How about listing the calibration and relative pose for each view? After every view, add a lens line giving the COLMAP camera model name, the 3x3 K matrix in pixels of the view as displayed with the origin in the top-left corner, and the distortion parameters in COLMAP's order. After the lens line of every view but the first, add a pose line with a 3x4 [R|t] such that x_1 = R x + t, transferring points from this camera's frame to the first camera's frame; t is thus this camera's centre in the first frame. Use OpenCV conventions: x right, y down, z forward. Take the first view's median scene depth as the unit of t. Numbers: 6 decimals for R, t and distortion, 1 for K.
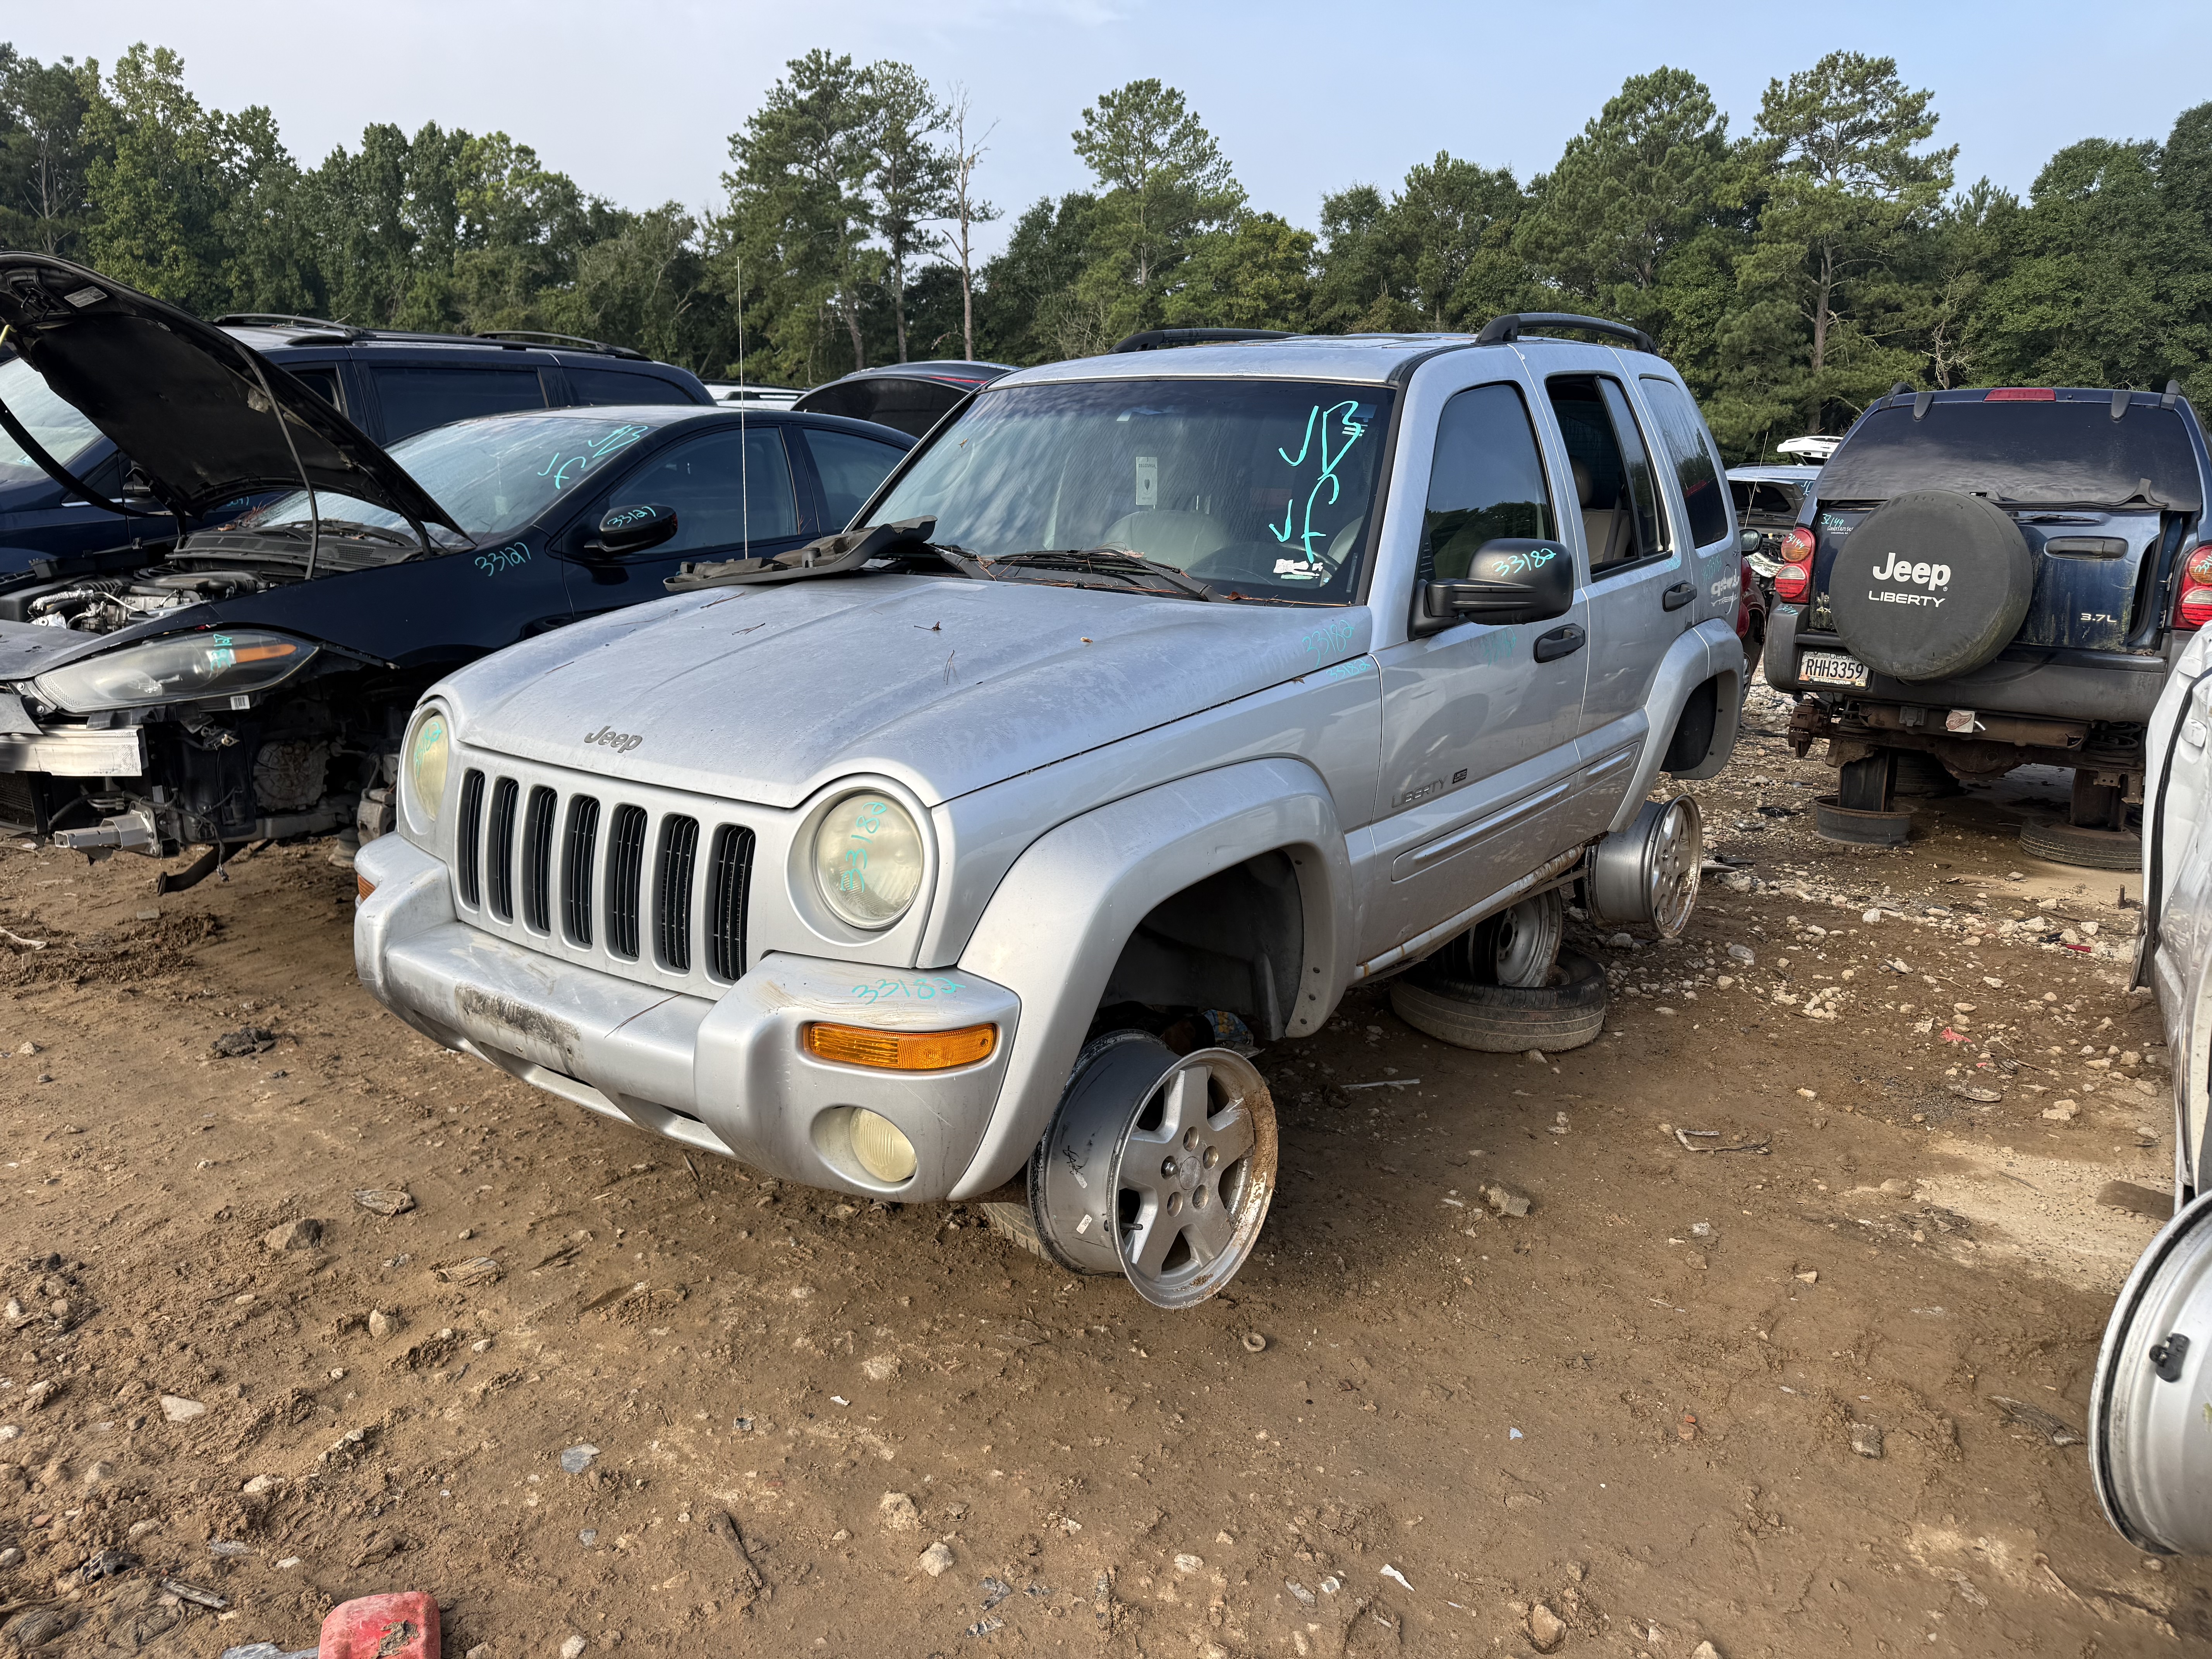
lens RADIAL K [[1524.0, 0, 1117.1], [0, 1524.0, 843.9], [0, 0, 1]] dist [0.009081, -0.017517]
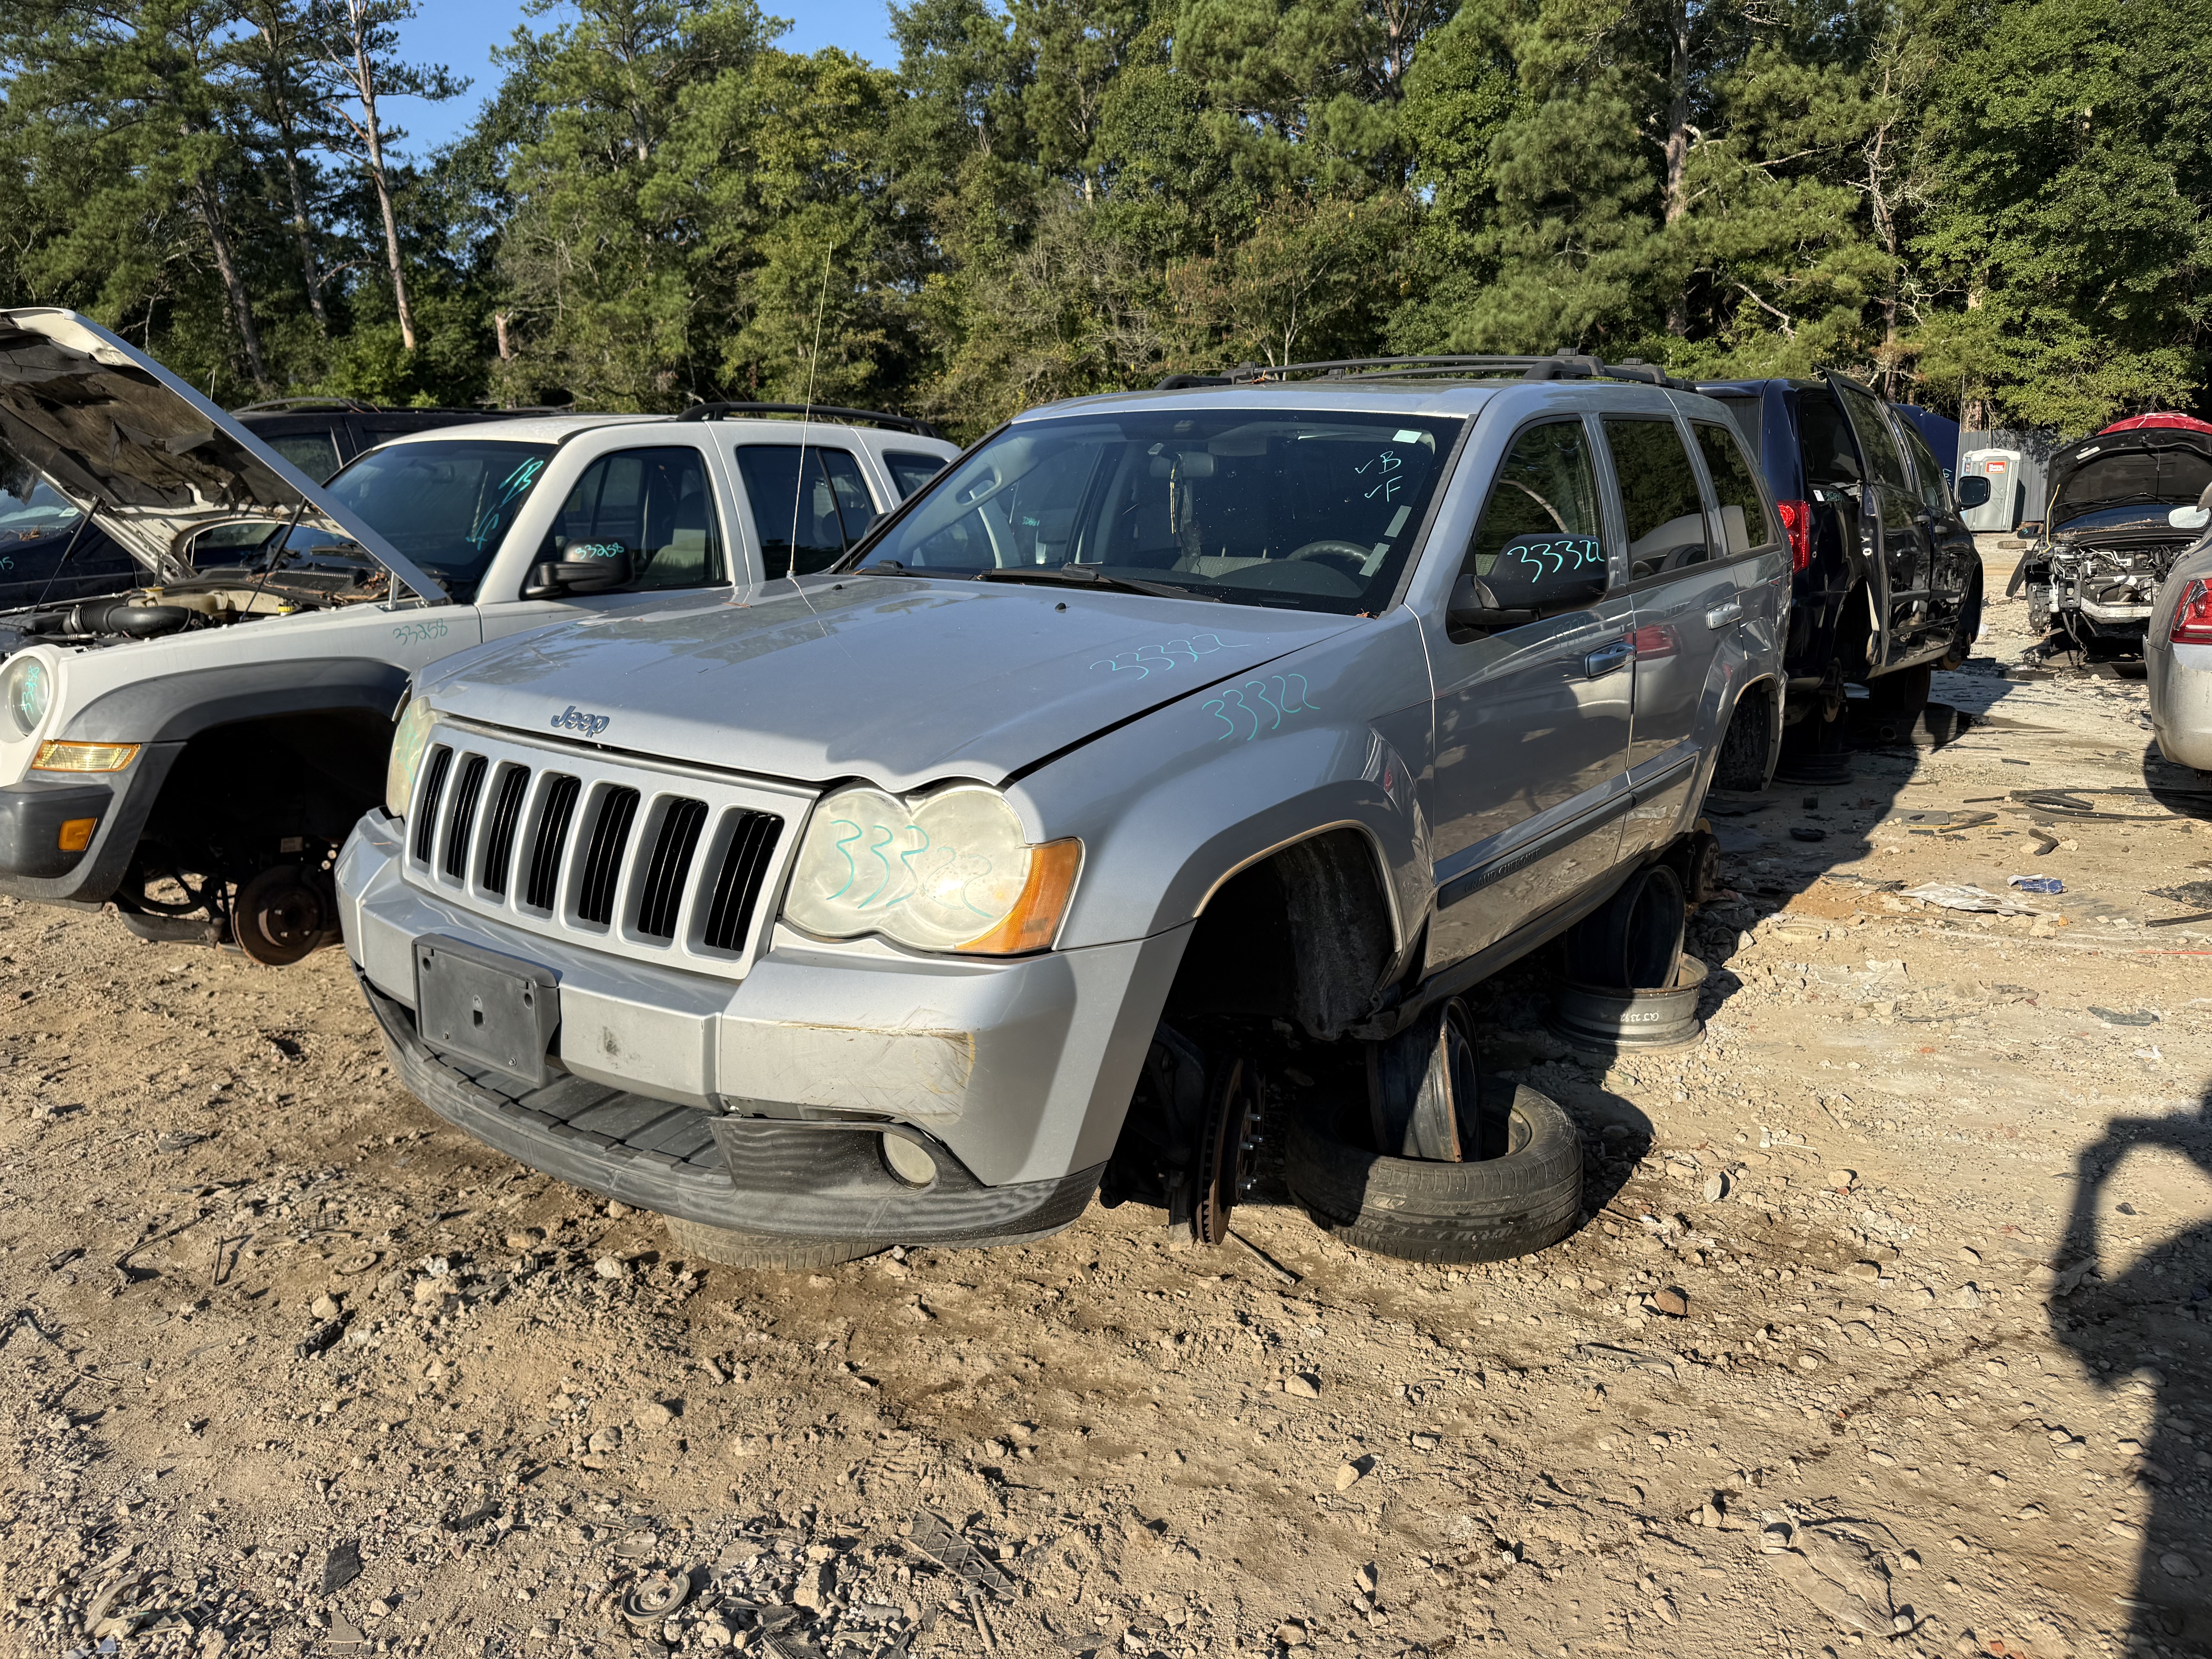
lens RADIAL K [[1524.0, 0, 1094.1], [0, 1524.0, 837.9], [0, 0, 1]] dist [0.009081, -0.017517]
pose [[0.998348, -0.056775, 0.008844, 0.188972], [0.056728, 0.998375, 0.005435, -0.078208], [-0.009138, -0.004925, 0.999946, 0.358144]]
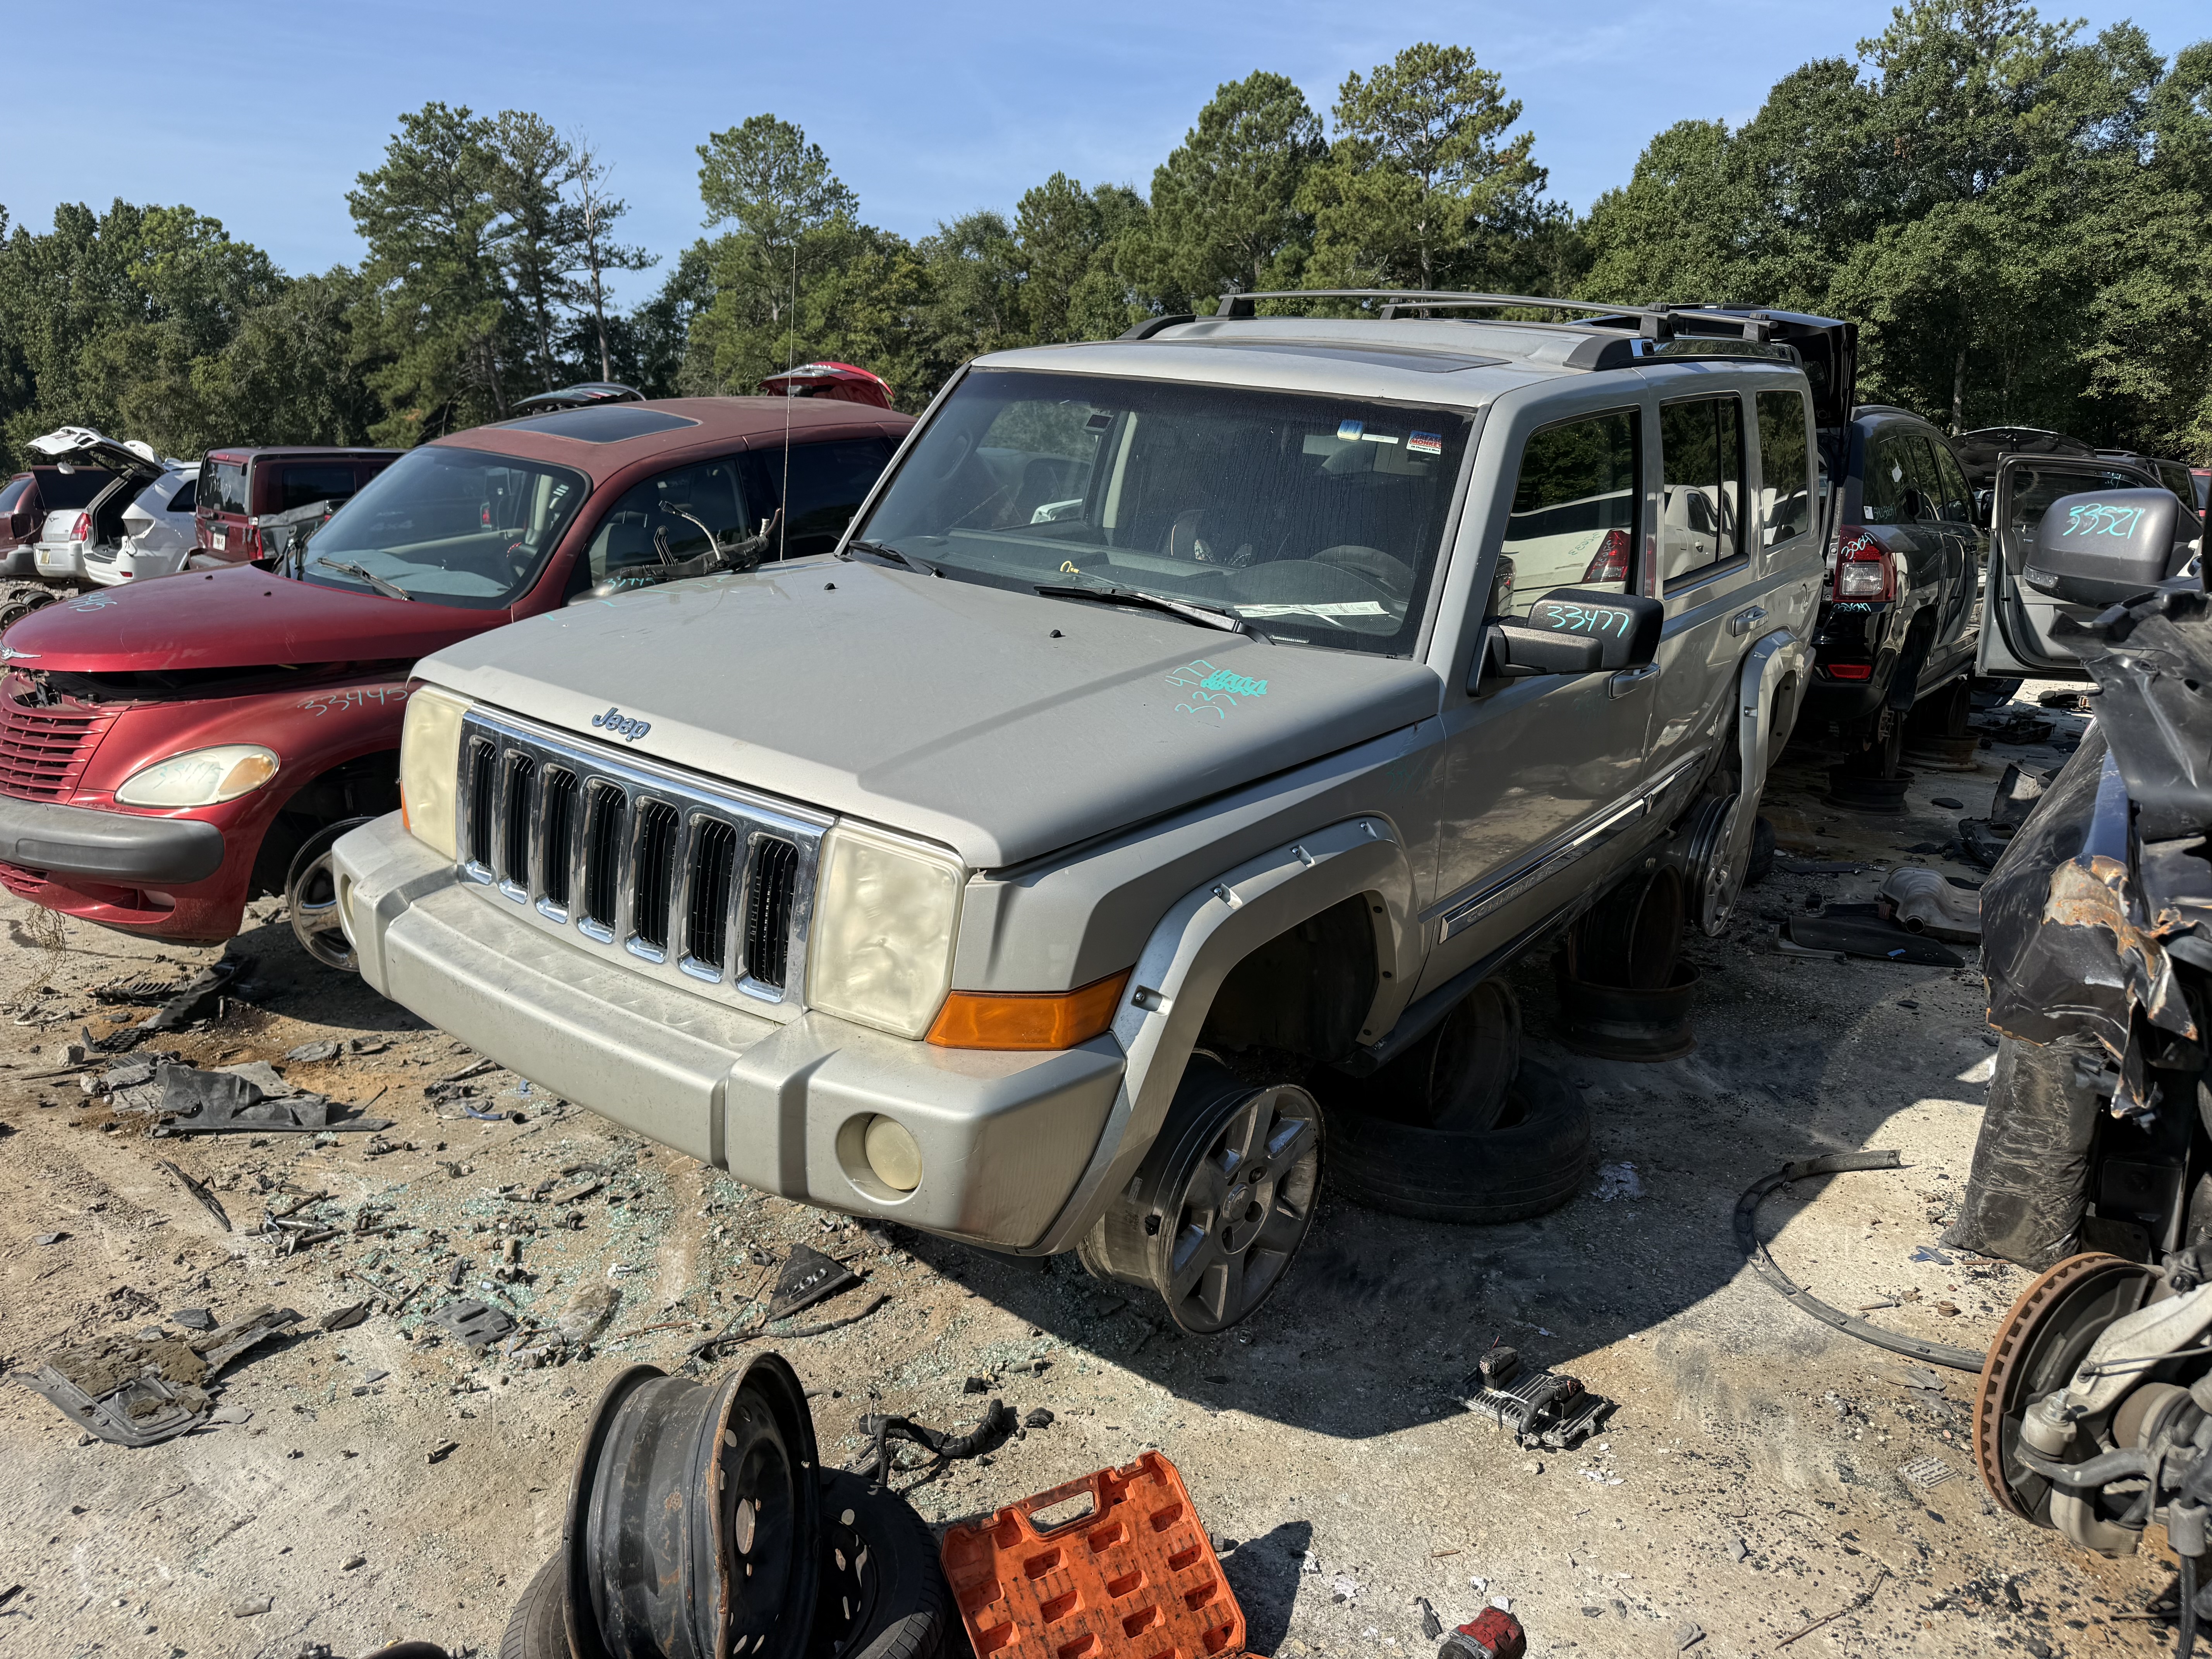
lens RADIAL K [[1524.0, 0, 1111.3], [0, 1524.0, 855.2], [0, 0, 1]] dist [0.009081, -0.017517]
pose [[0.998691, -0.032360, -0.039609, 0.261416], [0.031443, 0.999228, -0.023563, -0.001527], [0.040340, 0.022287, 0.998937, 0.051246]]
